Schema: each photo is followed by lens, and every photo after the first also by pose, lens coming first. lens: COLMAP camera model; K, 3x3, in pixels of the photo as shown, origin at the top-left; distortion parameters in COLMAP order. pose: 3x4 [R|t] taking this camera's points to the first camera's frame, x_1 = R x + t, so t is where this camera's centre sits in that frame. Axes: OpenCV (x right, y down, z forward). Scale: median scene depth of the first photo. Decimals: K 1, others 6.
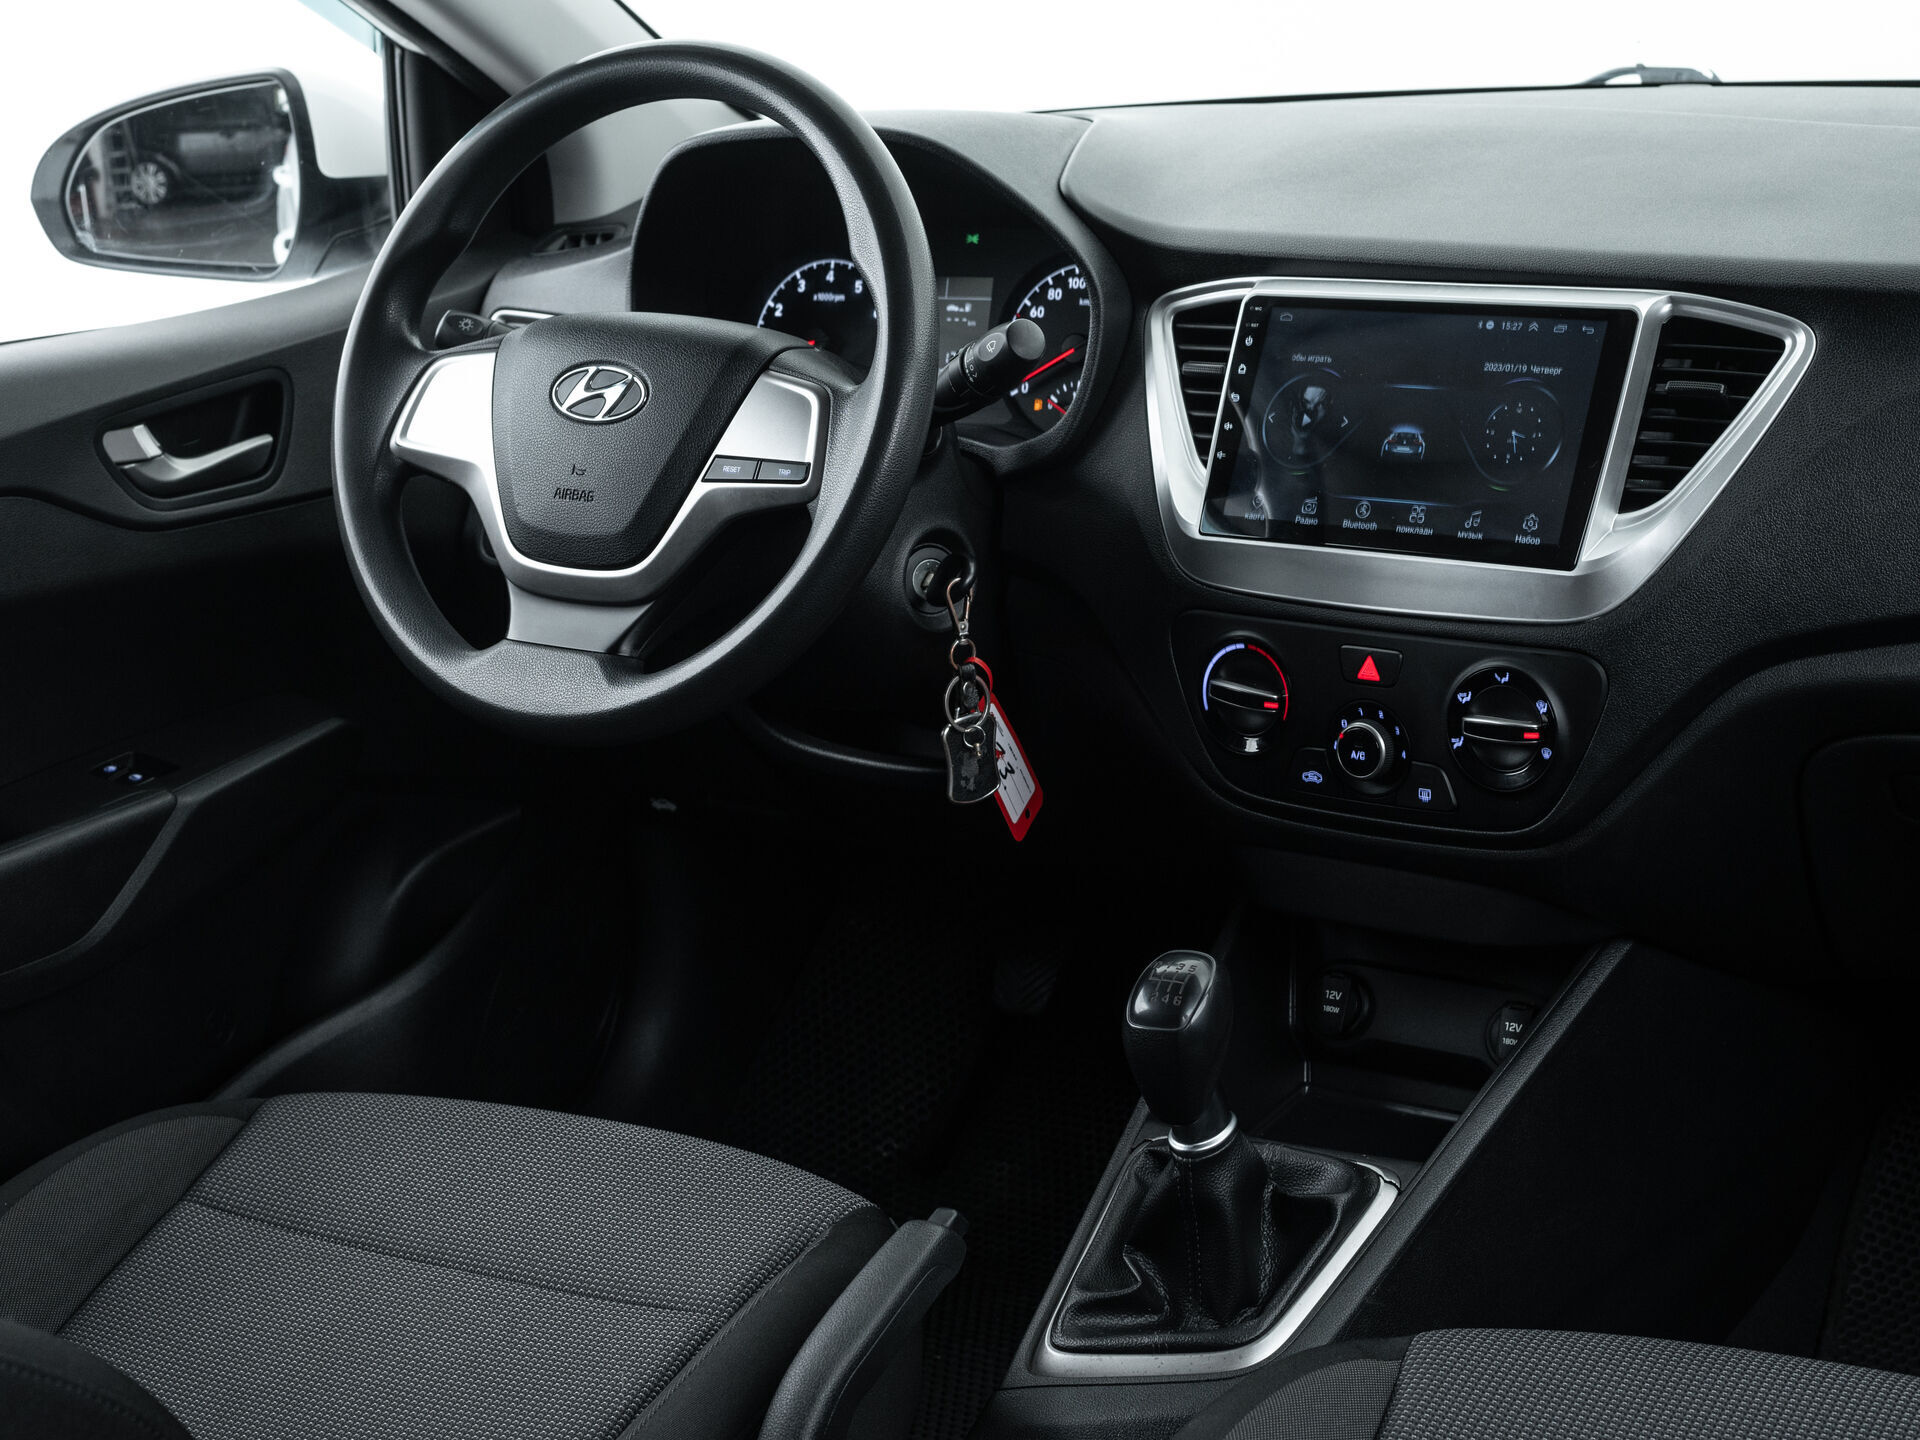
lens RADIAL K [[3308.1, 0, 1007.3], [0, 3308.1, 721.5], [0, 0, 1]] dist [-0.080787, 0.043484]
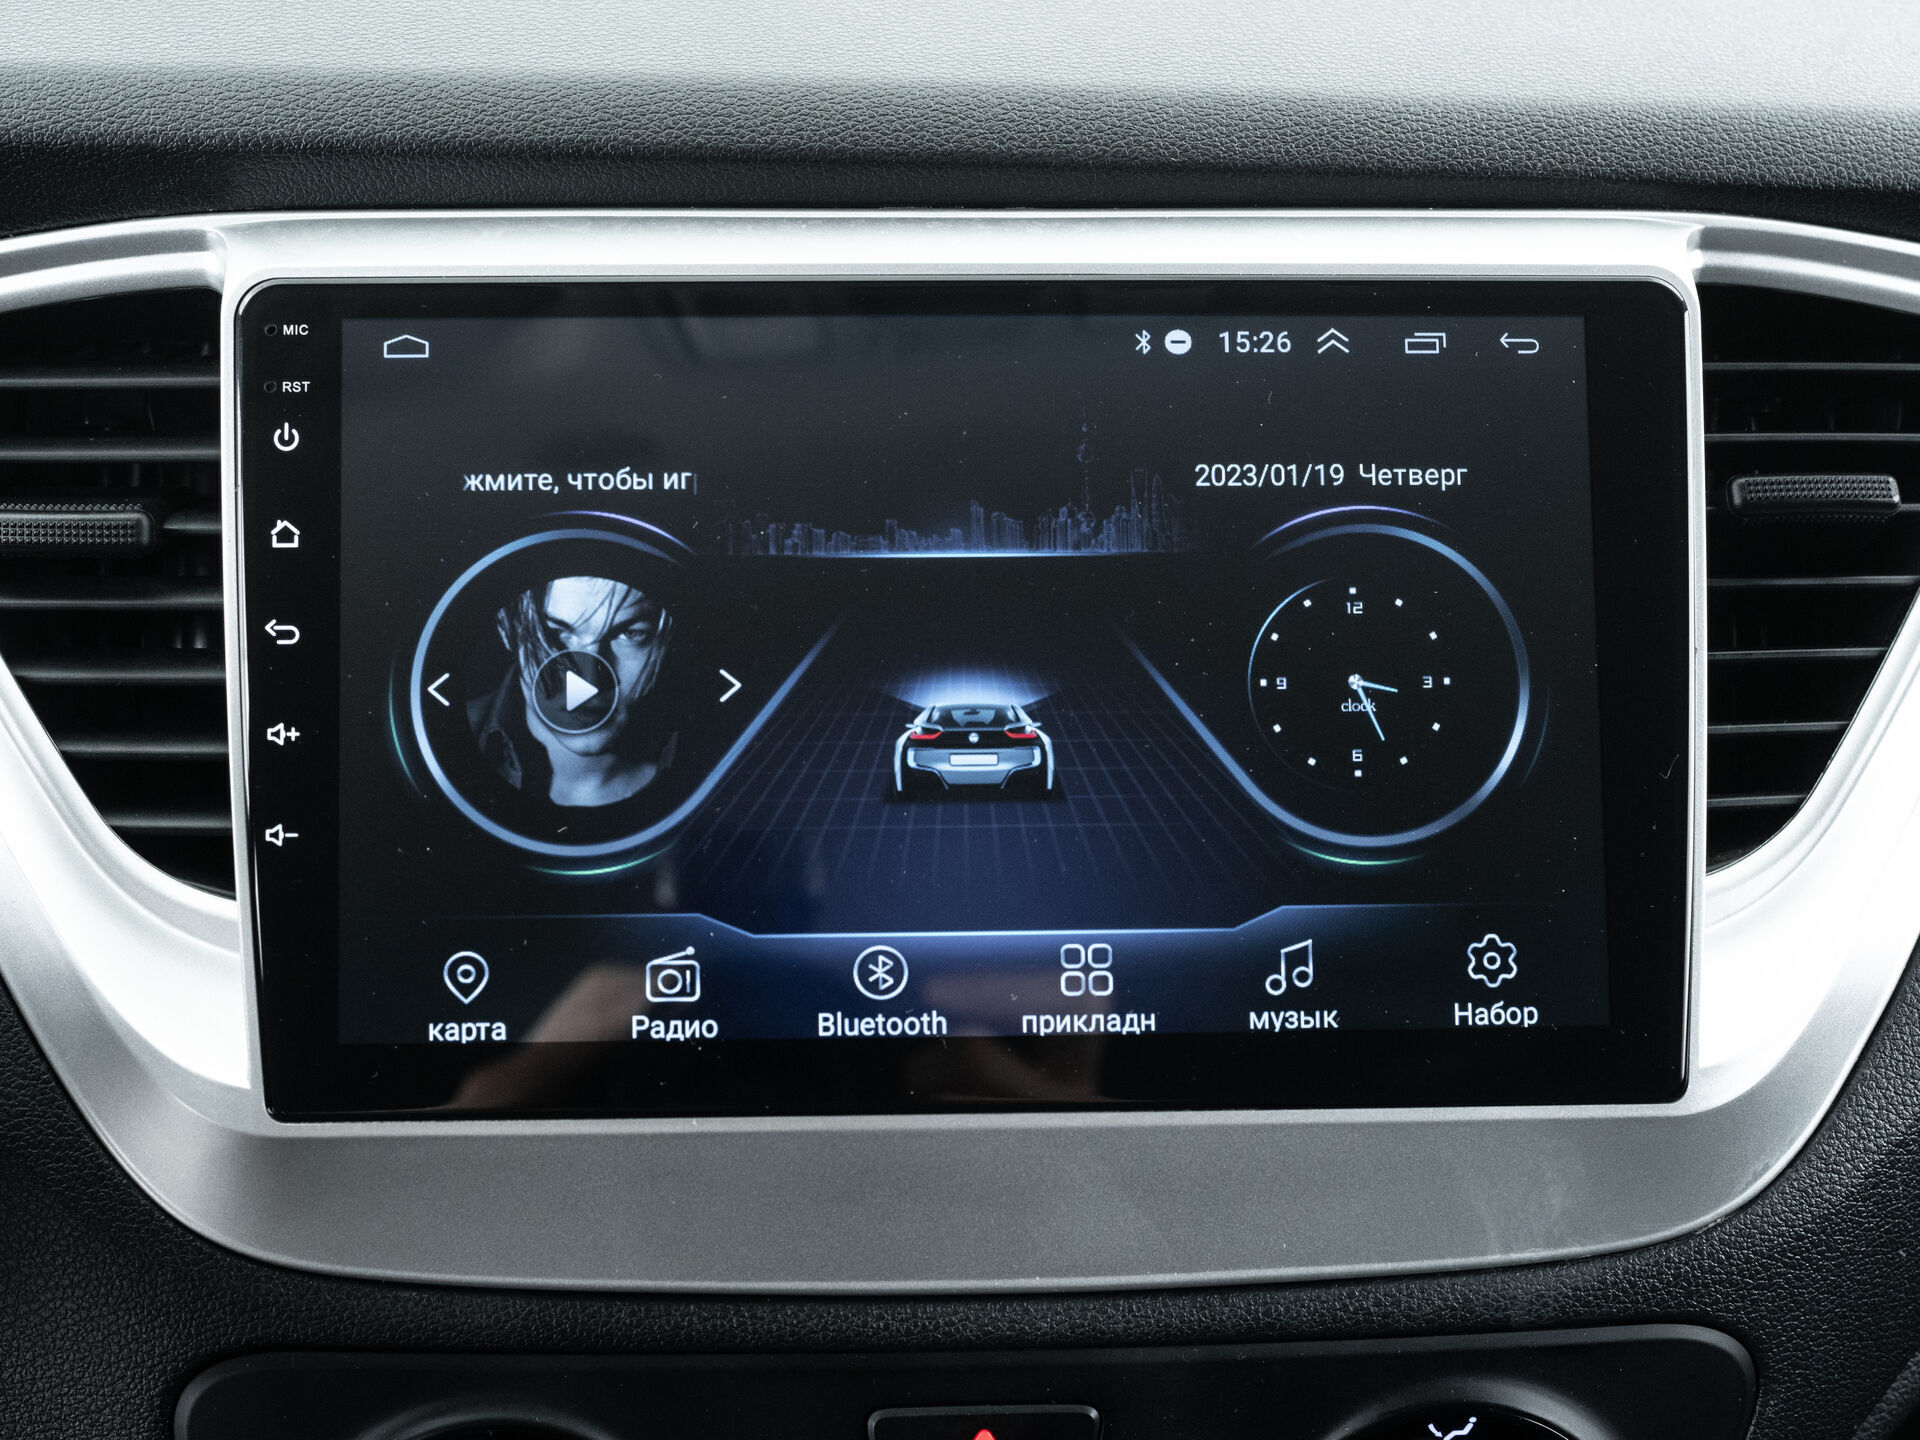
lens RADIAL K [[3518.1, 0, 960.0], [0, 3518.1, 720.0], [0, 0, 1]] dist [-0.166319, 0.030808]
pose [[0.731961, -0.177161, 0.657911, -0.098701], [0.110302, 0.983678, 0.142166, -0.132640], [-0.672359, -0.031491, 0.739555, 0.747900]]
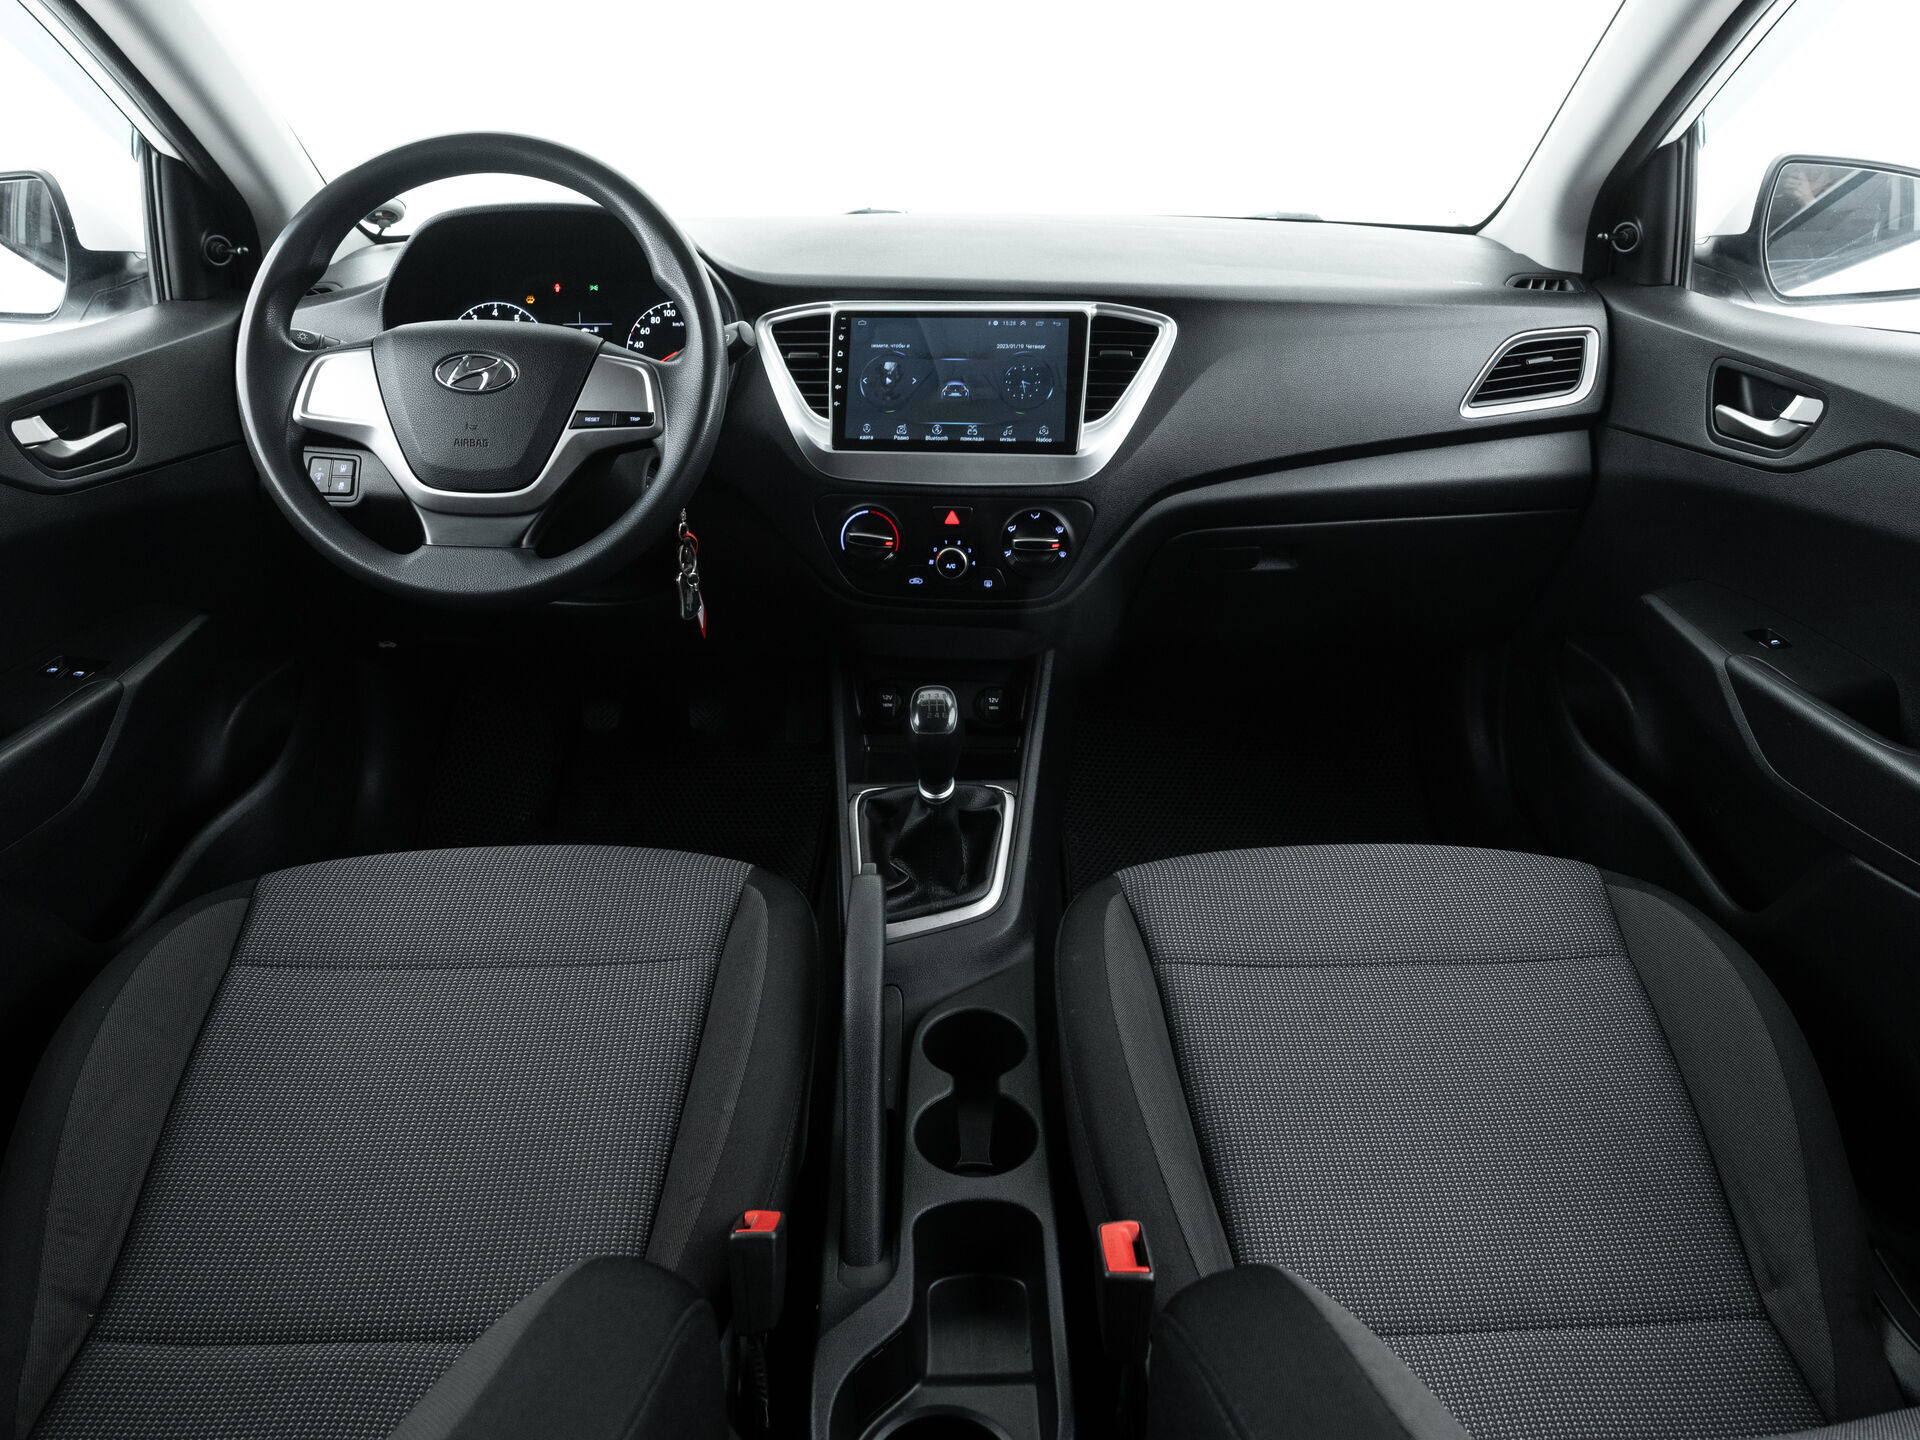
lens RADIAL K [[1274.6, 0, 967.1], [0, 1274.6, 705.4], [0, 0, 1]] dist [-0.019490, -0.002561]
pose [[0.837526, -0.154494, 0.524102, -0.263648], [0.090062, 0.985107, 0.146467, -0.015990], [-0.538925, -0.075469, 0.838966, 0.395876]]
